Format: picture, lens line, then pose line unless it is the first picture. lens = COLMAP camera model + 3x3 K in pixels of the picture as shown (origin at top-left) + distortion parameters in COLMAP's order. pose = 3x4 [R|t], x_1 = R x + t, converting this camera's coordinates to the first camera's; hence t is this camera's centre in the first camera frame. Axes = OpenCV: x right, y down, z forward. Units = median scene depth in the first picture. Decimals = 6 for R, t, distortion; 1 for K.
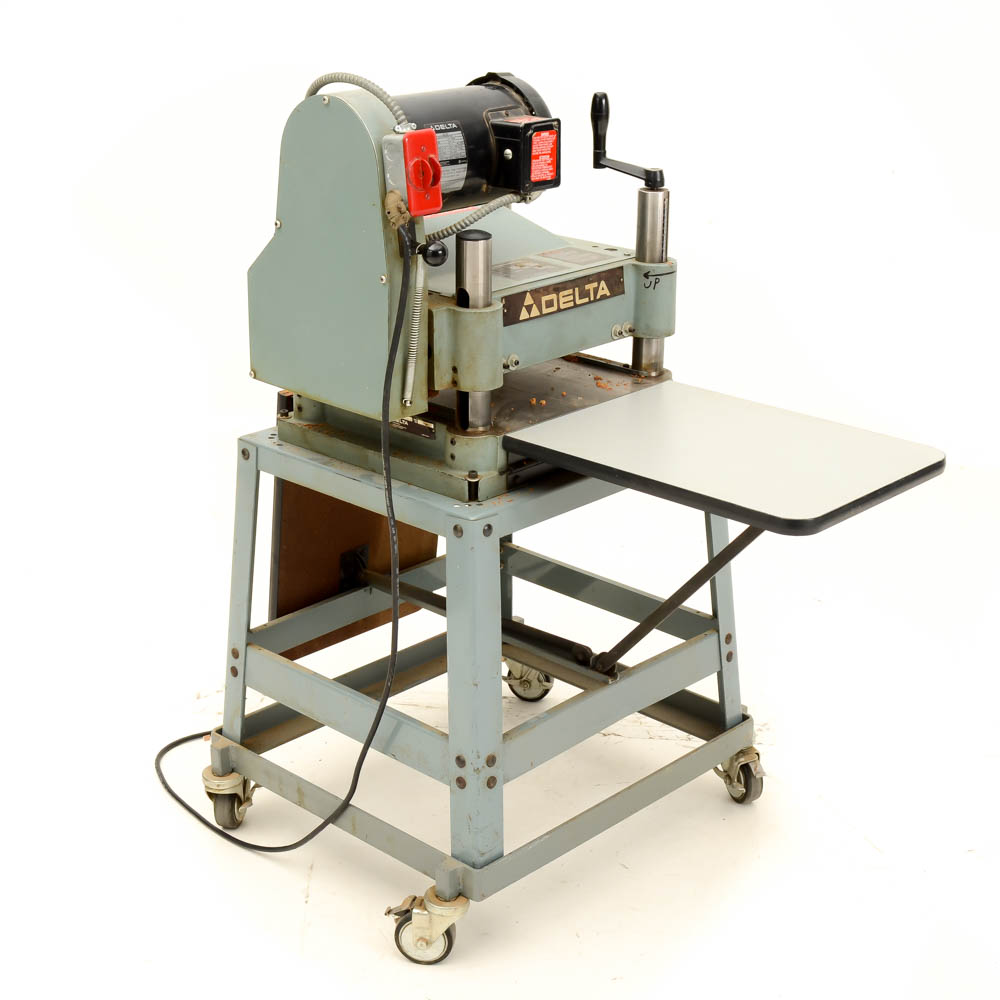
lens RADIAL K [[1787.8, 0, 500.0], [0, 1787.8, 500.0], [0, 0, 1]] dist [-0.027898, -0.108180]
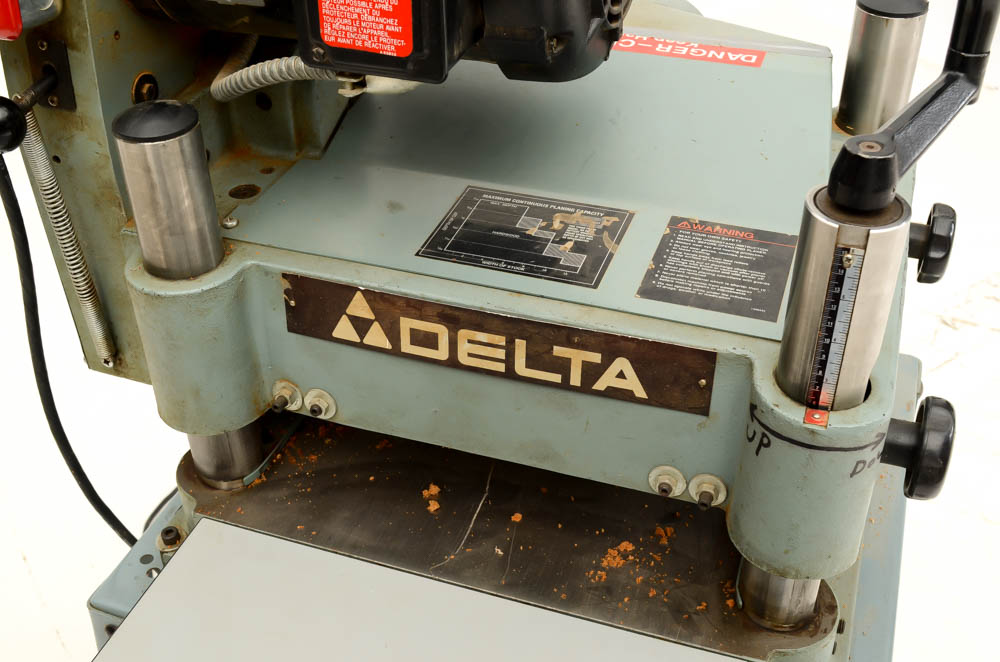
lens RADIAL K [[1113.2, 0, 500.0], [0, 1113.2, 331.0], [0, 0, 1]] dist [-0.053996, 0.003396]
pose [[0.402316, 0.530605, -0.746057, 0.231624], [-0.299843, 0.846338, 0.440235, -0.234809], [0.865007, 0.046586, 0.499593, 0.896795]]
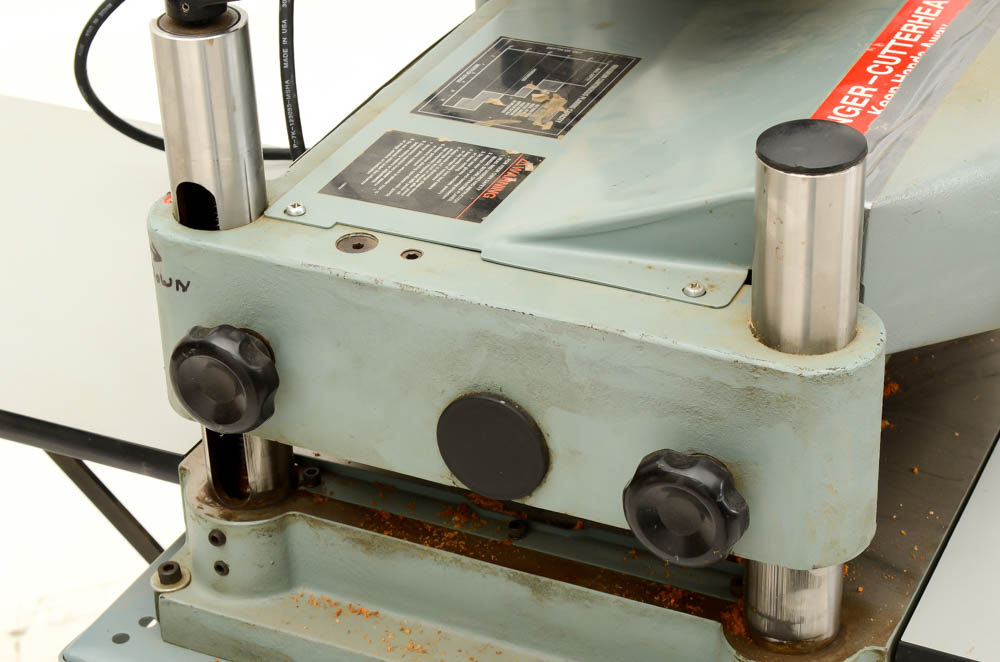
lens RADIAL K [[2194.0, 0, 500.0], [0, 2194.0, 331.0], [0, 0, 1]] dist [0.053787, 0.344345]
pose [[-0.954316, 0.176085, -0.241404, 0.150597], [-0.076128, 0.637967, 0.766292, -0.483791], [0.288940, 0.749662, -0.595417, 1.381283]]
